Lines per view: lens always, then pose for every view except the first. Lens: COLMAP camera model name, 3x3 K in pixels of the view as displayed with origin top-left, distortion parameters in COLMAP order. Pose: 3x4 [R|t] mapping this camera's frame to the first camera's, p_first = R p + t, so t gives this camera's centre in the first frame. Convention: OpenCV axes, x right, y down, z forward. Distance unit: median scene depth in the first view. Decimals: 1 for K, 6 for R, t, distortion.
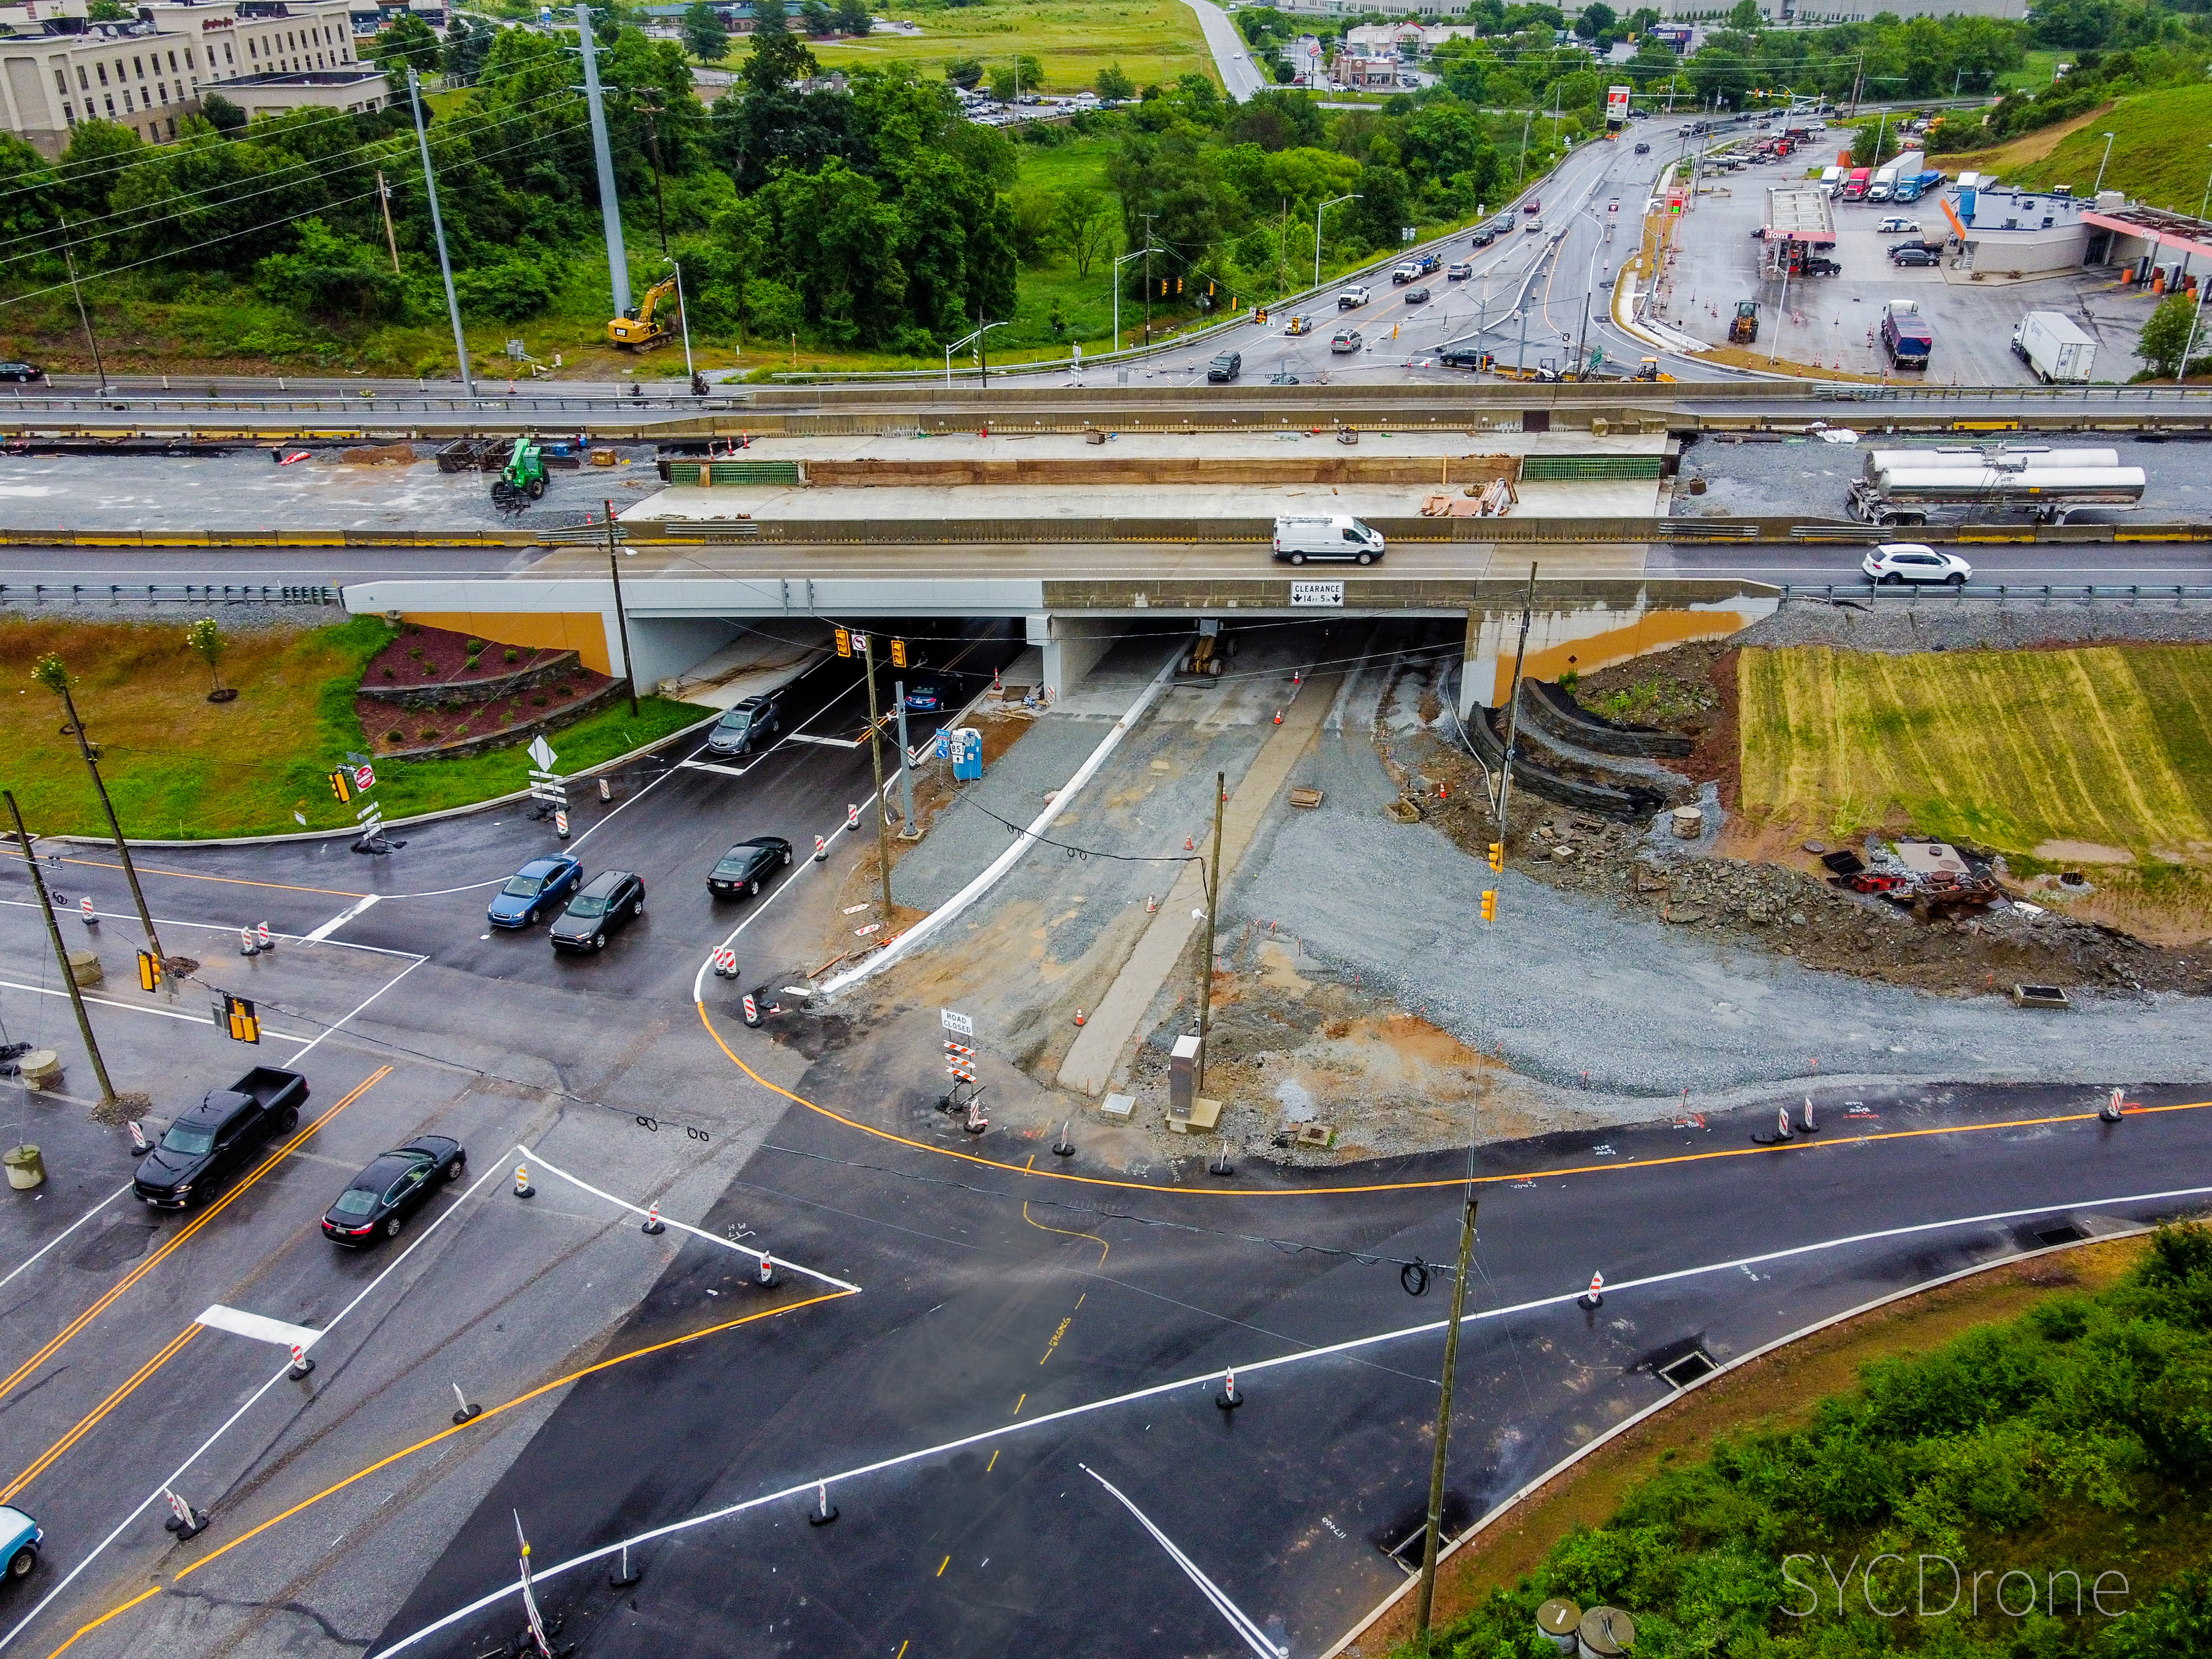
lens RADIAL K [[1601.3, 0, 1106.0], [0, 1601.3, 829.5], [0, 0, 1]] dist [0.009036, -0.003845]
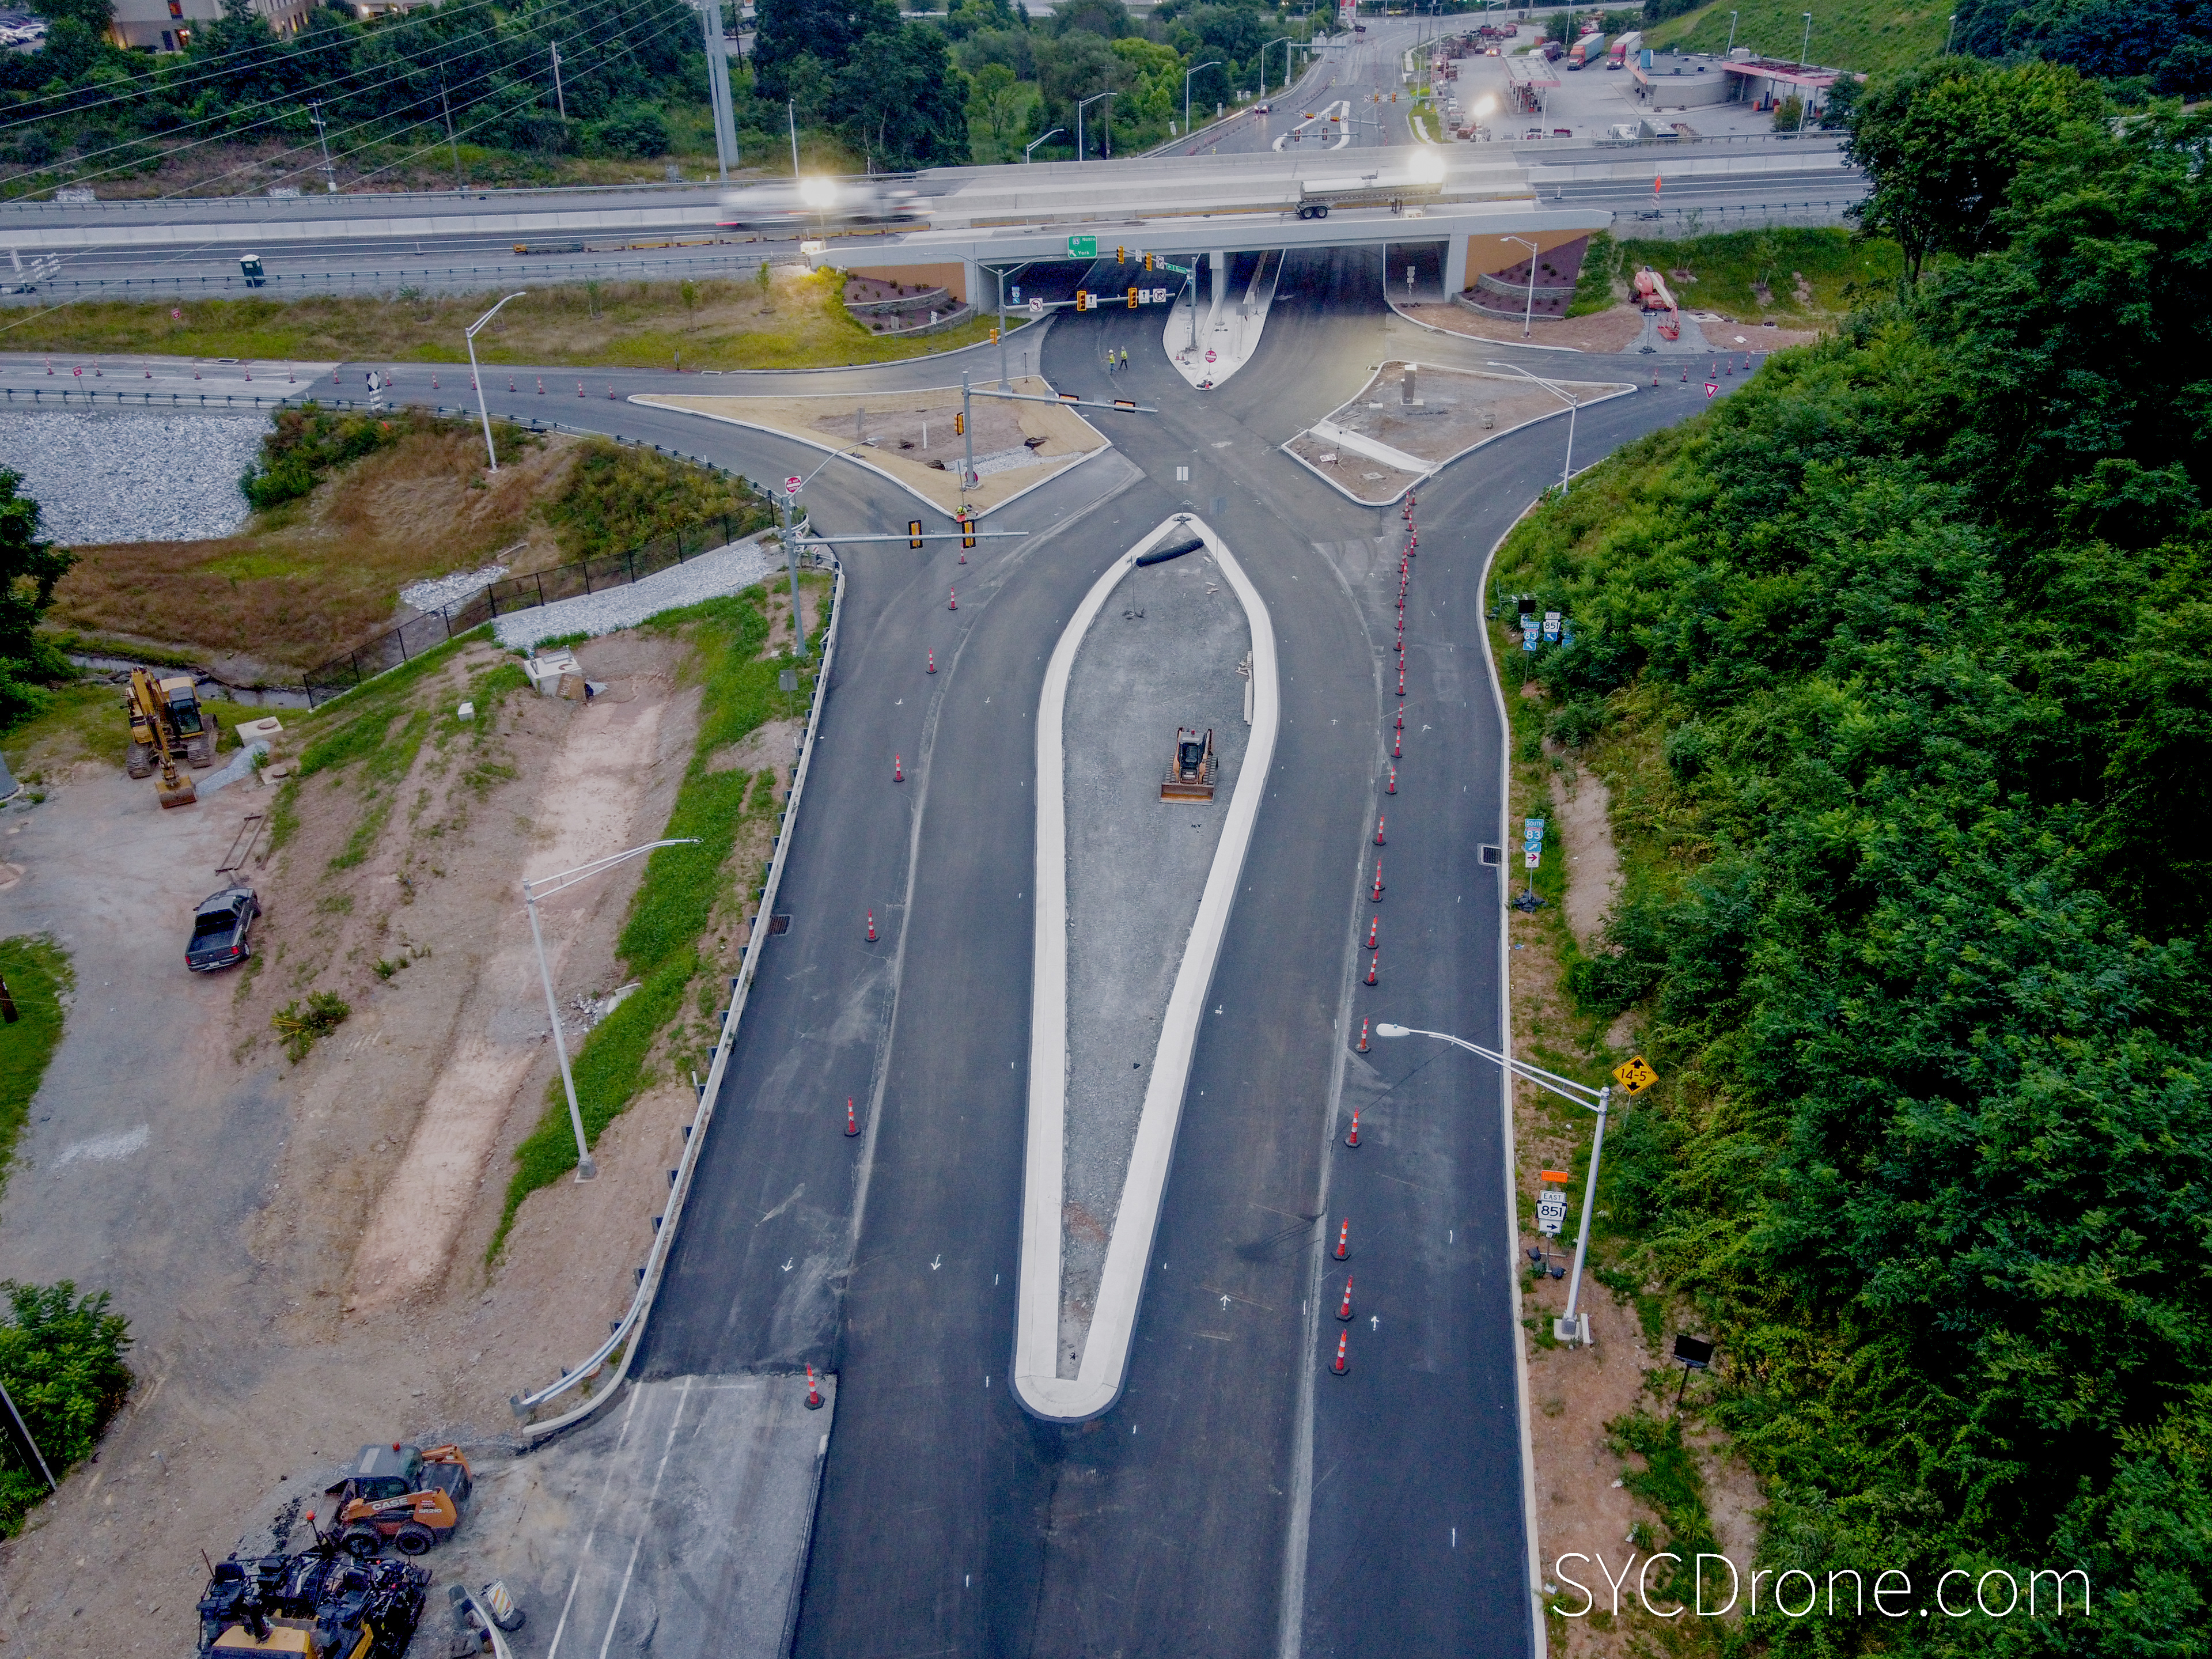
lens RADIAL K [[1528.7, 0, 1080.1], [0, 1528.7, 836.0], [0, 0, 1]] dist [0.008852, -0.003358]
pose [[0.985717, -0.092186, 0.140938, -0.193810], [0.084379, 0.994601, 0.060410, 0.156780], [-0.145746, -0.047655, 0.988174, -0.268606]]
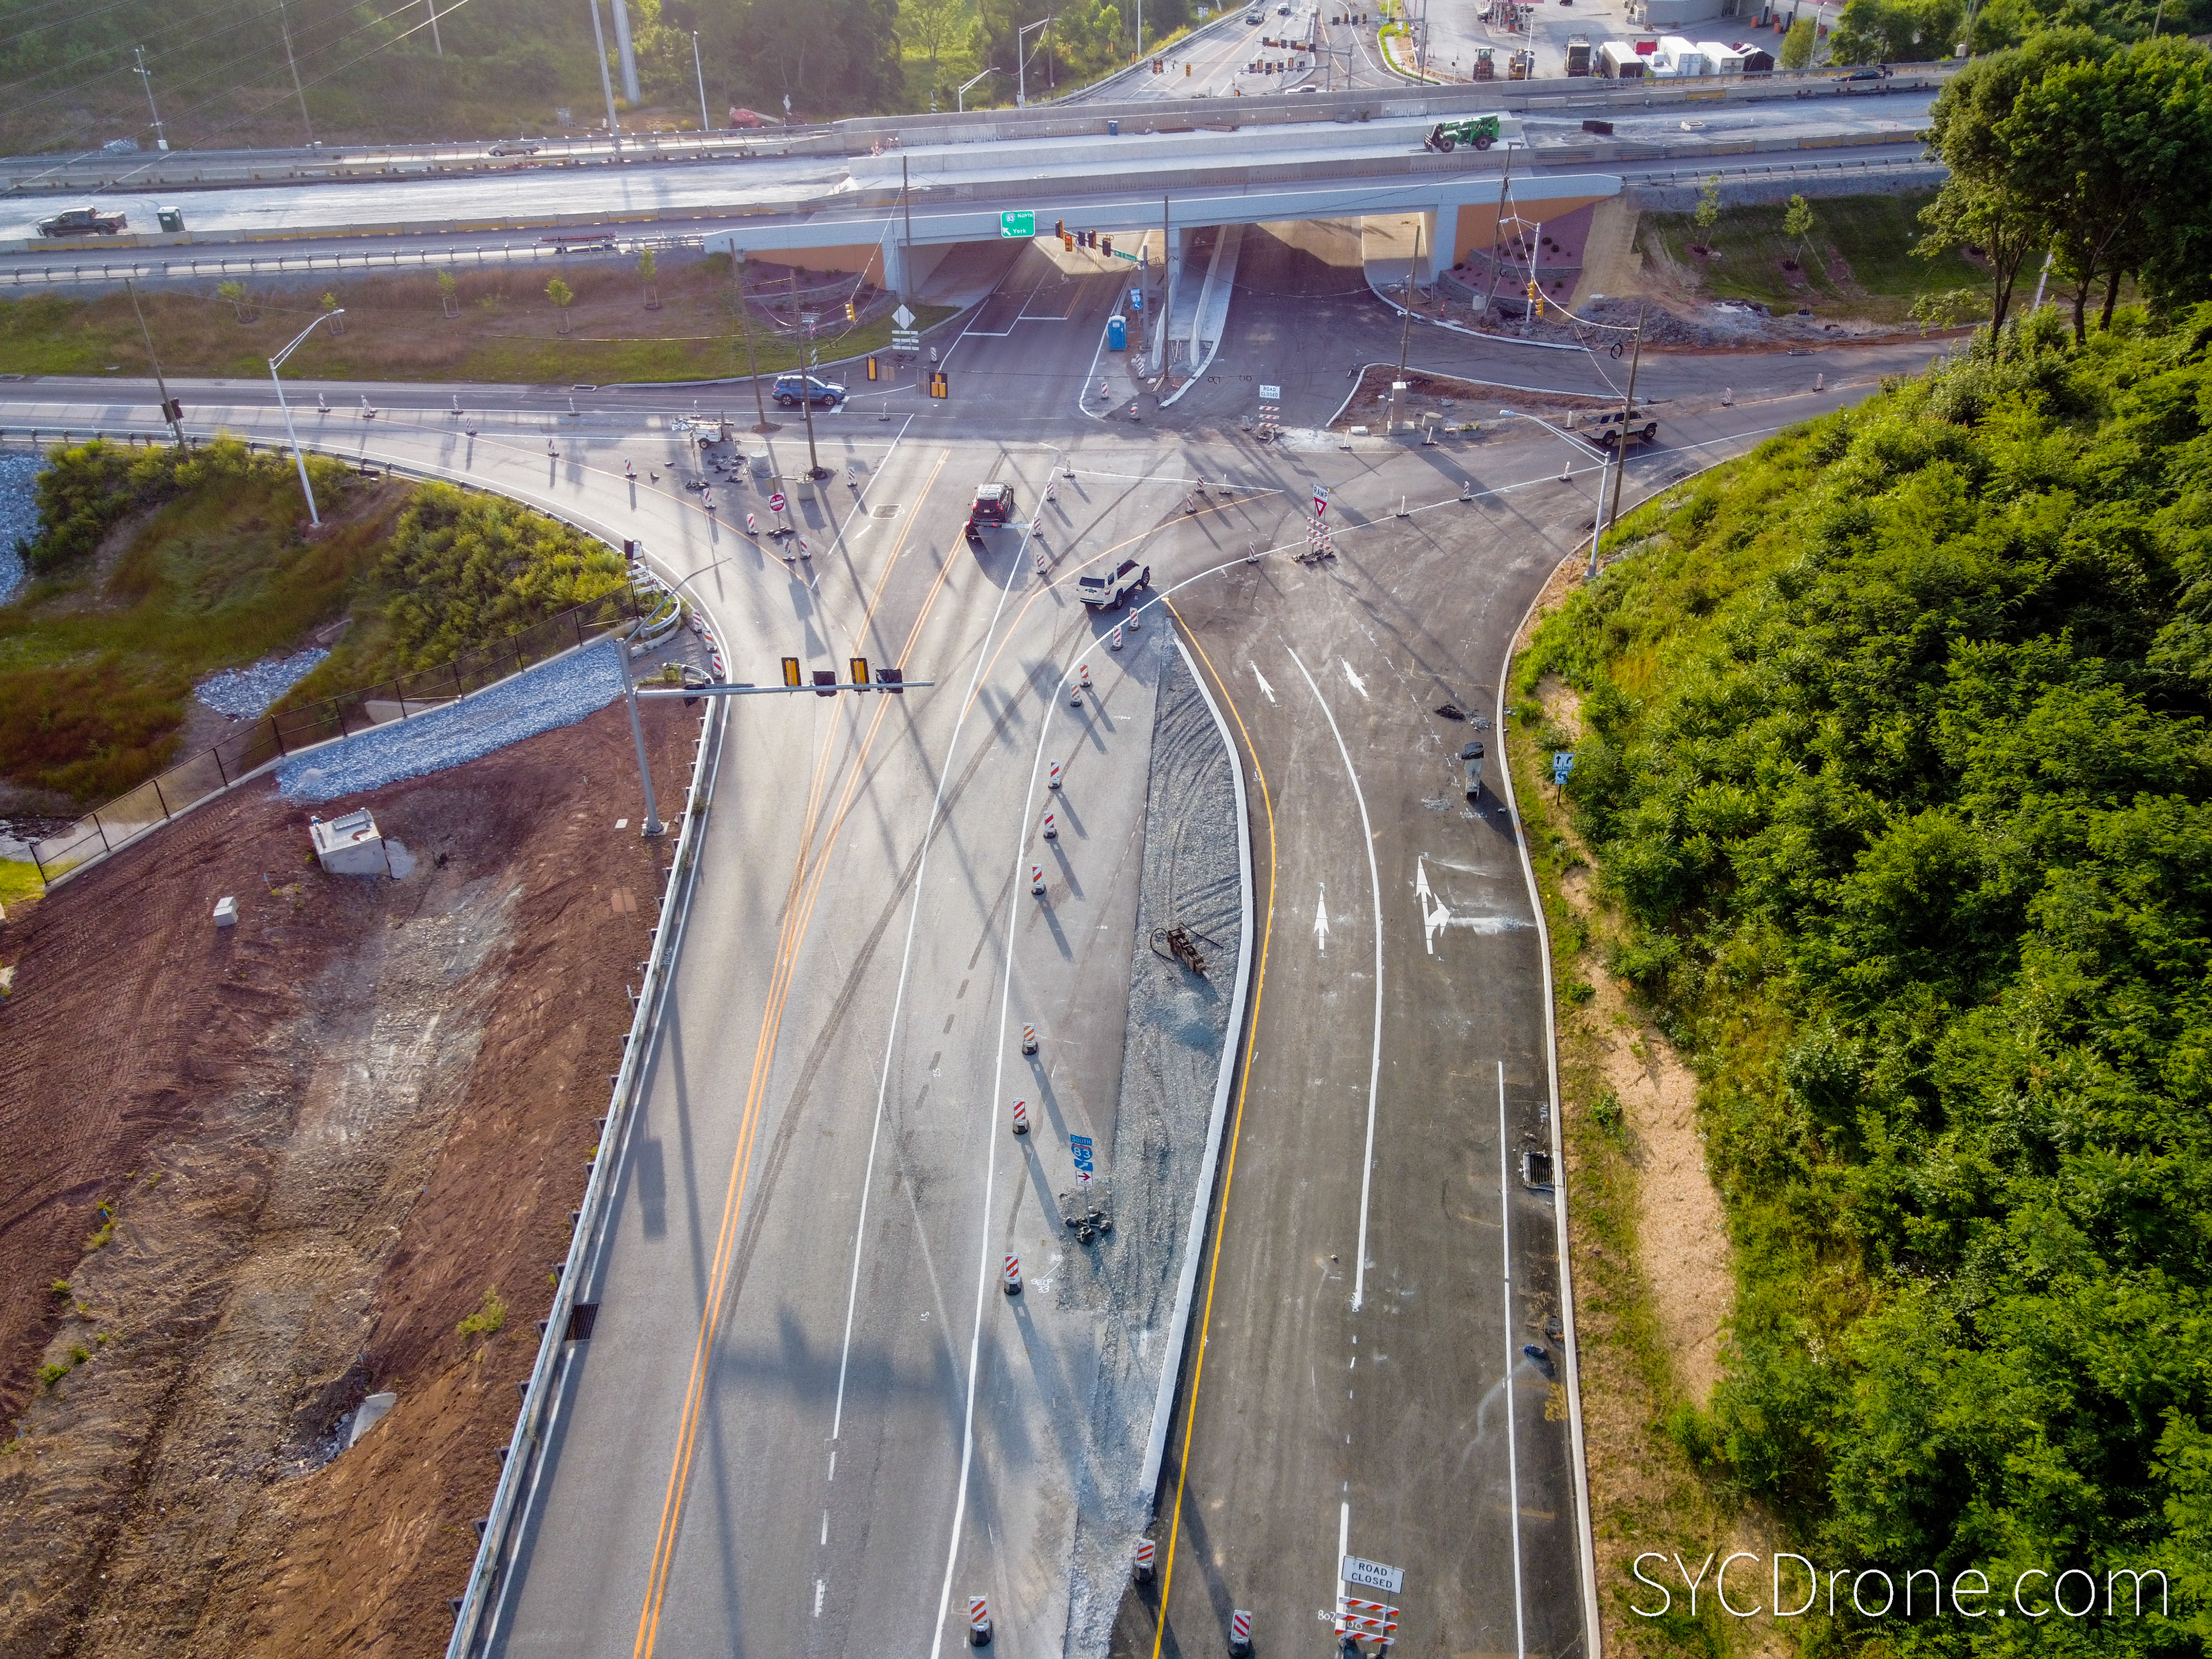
lens RADIAL K [[1546.4, 0, 1077.7], [0, 1546.4, 807.0], [0, 0, 1]] dist [0.010906, -0.000591]
pose [[0.980935, -0.113759, 0.157560, -0.170620], [0.098846, 0.990118, 0.099473, 0.104620], [-0.167319, -0.082002, 0.982487, -0.196195]]
